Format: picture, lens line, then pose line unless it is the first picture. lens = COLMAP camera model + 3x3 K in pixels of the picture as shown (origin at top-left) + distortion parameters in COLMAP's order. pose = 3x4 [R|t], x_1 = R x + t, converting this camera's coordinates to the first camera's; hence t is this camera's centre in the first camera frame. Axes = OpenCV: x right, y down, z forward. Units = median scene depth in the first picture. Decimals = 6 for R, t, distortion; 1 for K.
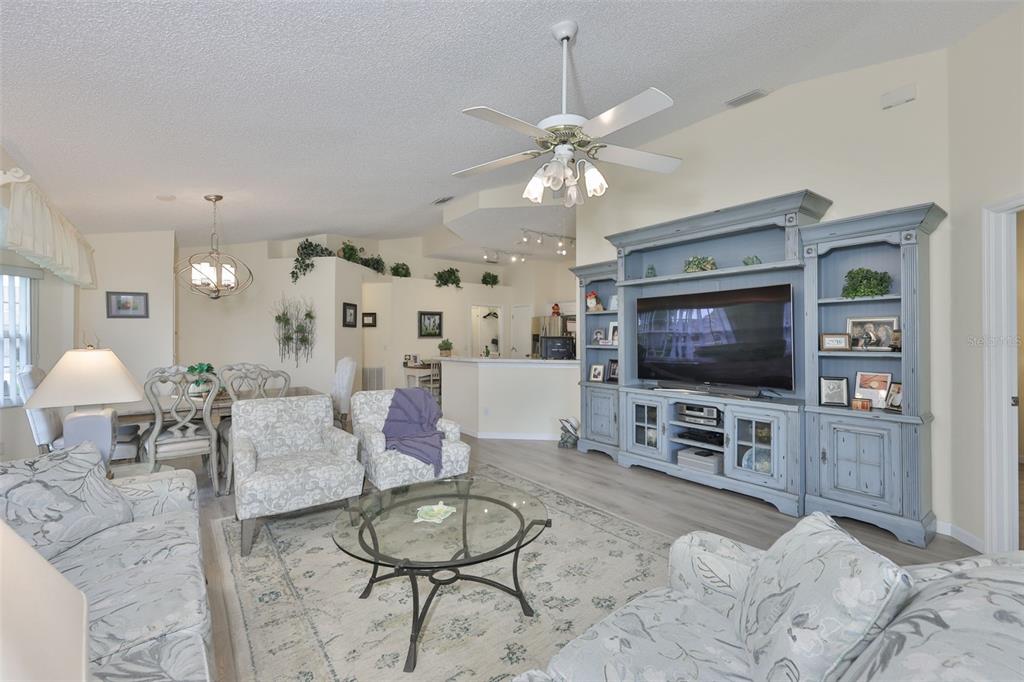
lens RADIAL K [[452.6, 0, 539.9], [0, 452.6, 335.0], [0, 0, 1]] dist [0.002500, 0.000603]
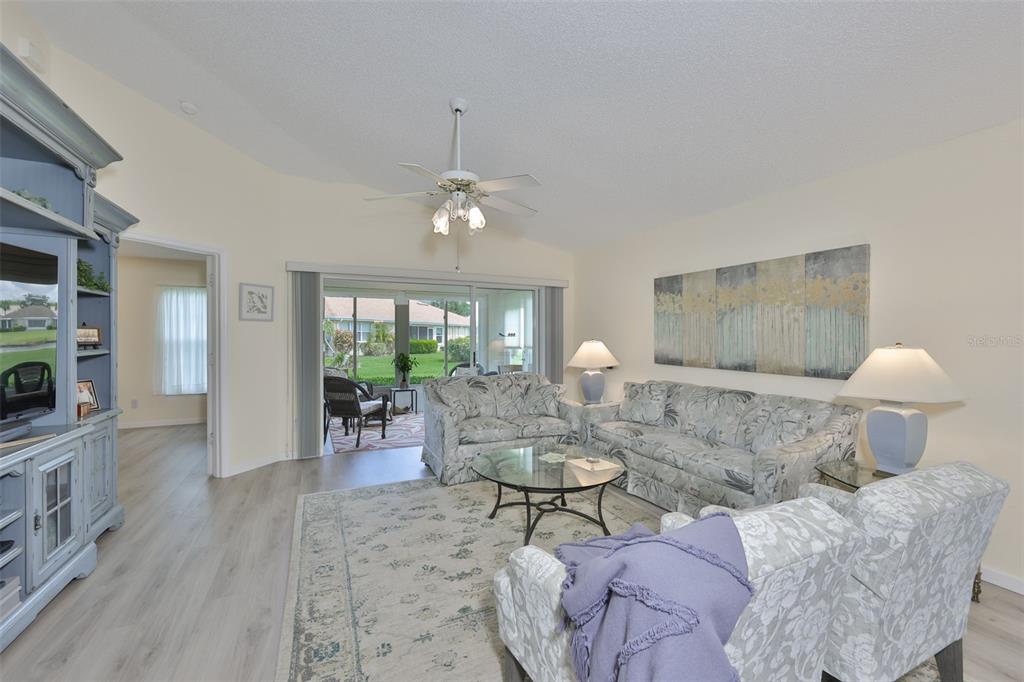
lens RADIAL K [[440.3, 0, 535.6], [0, 440.3, 340.6], [0, 0, 1]] dist [-0.001779, -0.000111]
pose [[-0.973304, -0.003509, 0.229493, -0.212486], [-0.003705, 0.999993, -0.000423, 0.010299], [-0.229490, -0.001262, -0.973310, 1.018522]]
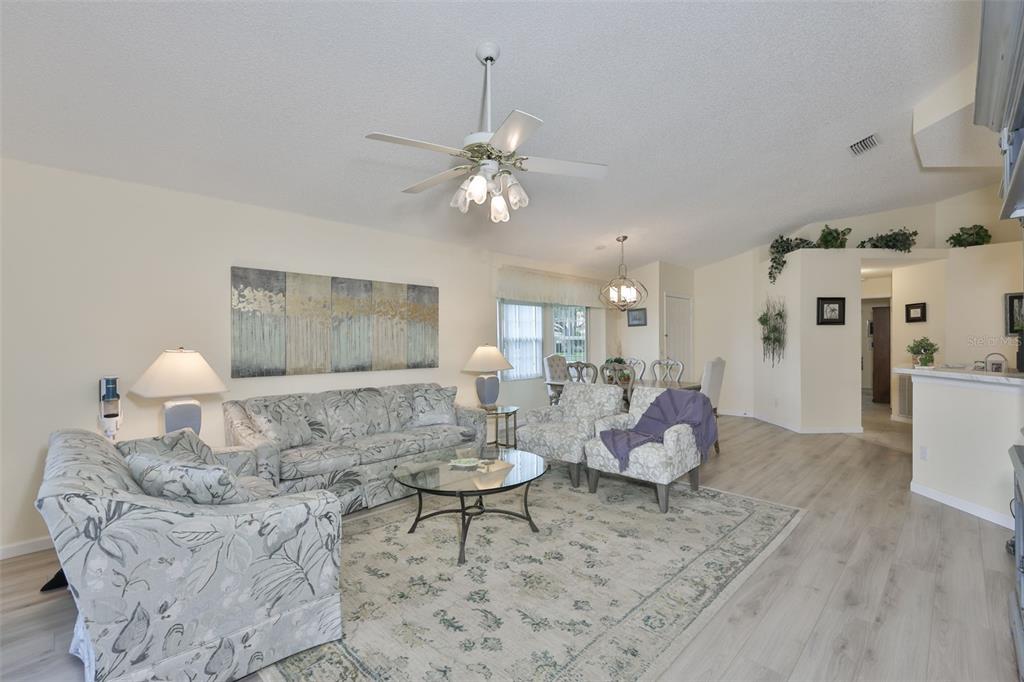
lens RADIAL K [[453.5, 0, 514.3], [0, 453.5, 343.1], [0, 0, 1]] dist [-0.001364, 0.000151]
pose [[0.099032, 0.001825, -0.995083, 0.519083], [0.016307, 0.999861, 0.003456, 0.006481], [0.994951, -0.016569, 0.098988, 0.438687]]
